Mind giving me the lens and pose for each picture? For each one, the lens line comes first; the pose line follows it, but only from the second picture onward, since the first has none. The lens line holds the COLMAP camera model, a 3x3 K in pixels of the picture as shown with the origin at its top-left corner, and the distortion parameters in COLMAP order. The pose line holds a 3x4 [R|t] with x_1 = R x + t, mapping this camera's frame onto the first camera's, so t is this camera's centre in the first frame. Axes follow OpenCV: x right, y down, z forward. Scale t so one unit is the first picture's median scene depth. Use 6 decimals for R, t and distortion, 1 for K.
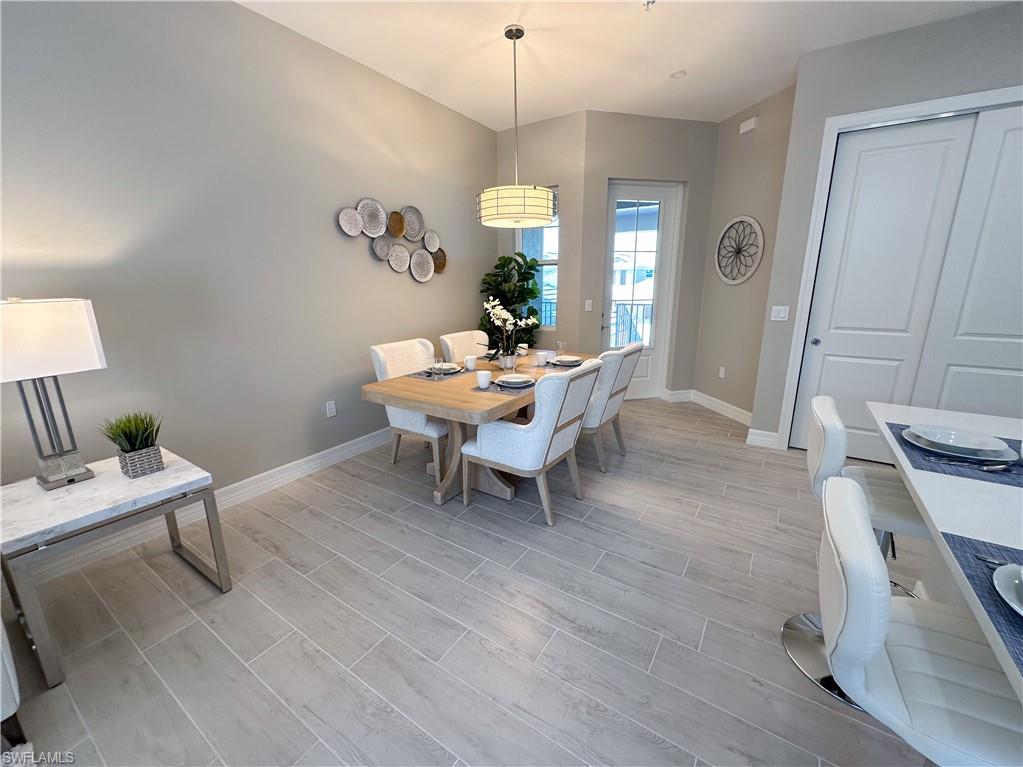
lens RADIAL K [[409.2, 0, 509.9], [0, 409.2, 381.2], [0, 0, 1]] dist [-0.001458, 0.000119]
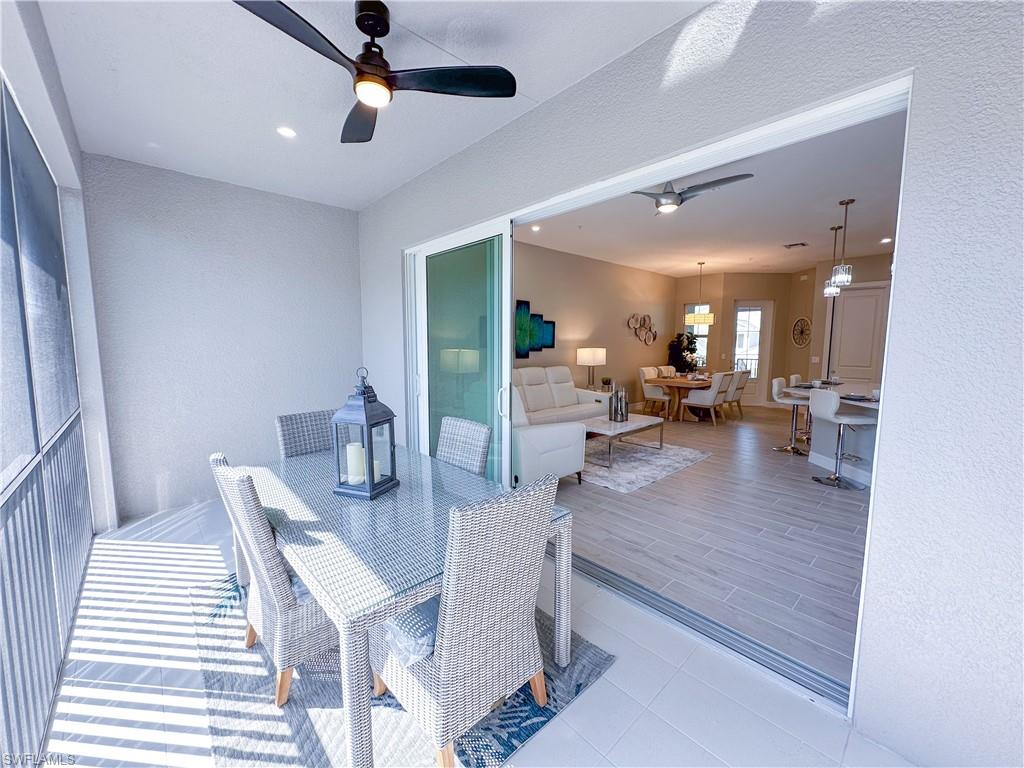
lens RADIAL K [[409.6, 0, 510.3], [0, 409.6, 381.7], [0, 0, 1]] dist [-0.001458, 0.000119]
pose [[0.969841, 0.035466, -0.241146, -0.472287], [-0.069135, 0.988752, -0.132625, 0.393603], [0.233730, 0.145297, 0.961384, -1.662721]]
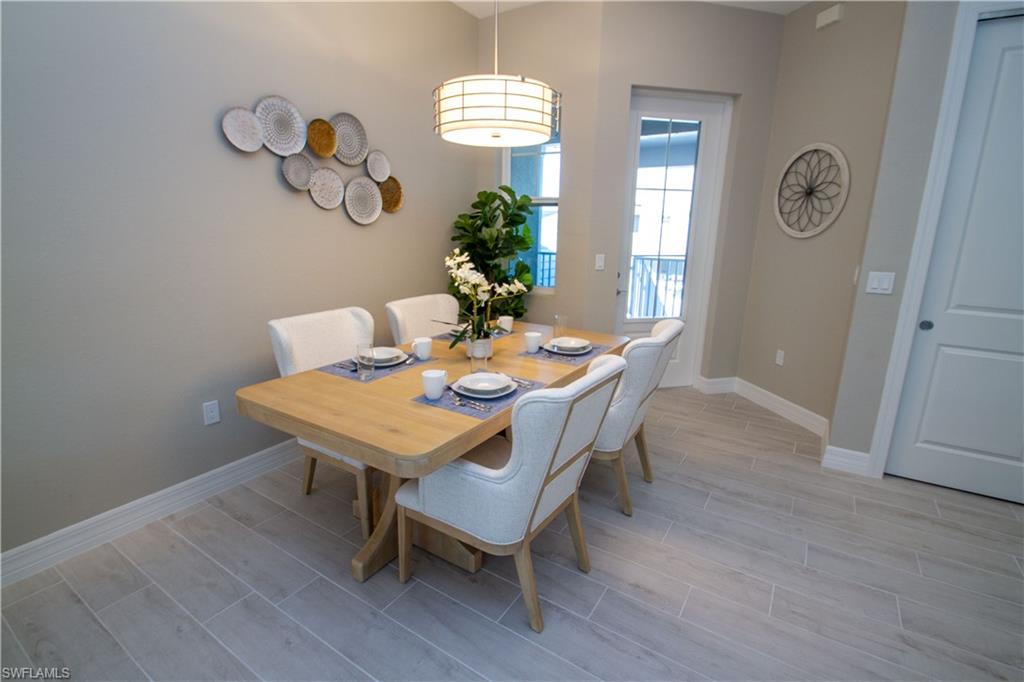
lens RADIAL K [[476.8, 0, 512.0], [0, 476.8, 341.0], [0, 0, 1]] dist [0.001242, -0.007029]
pose [[0.999611, 0.019546, 0.019878, 0.030066], [-0.019524, 0.999809, -0.001284, -0.055354], [-0.019900, 0.000896, 0.999802, 0.214909]]
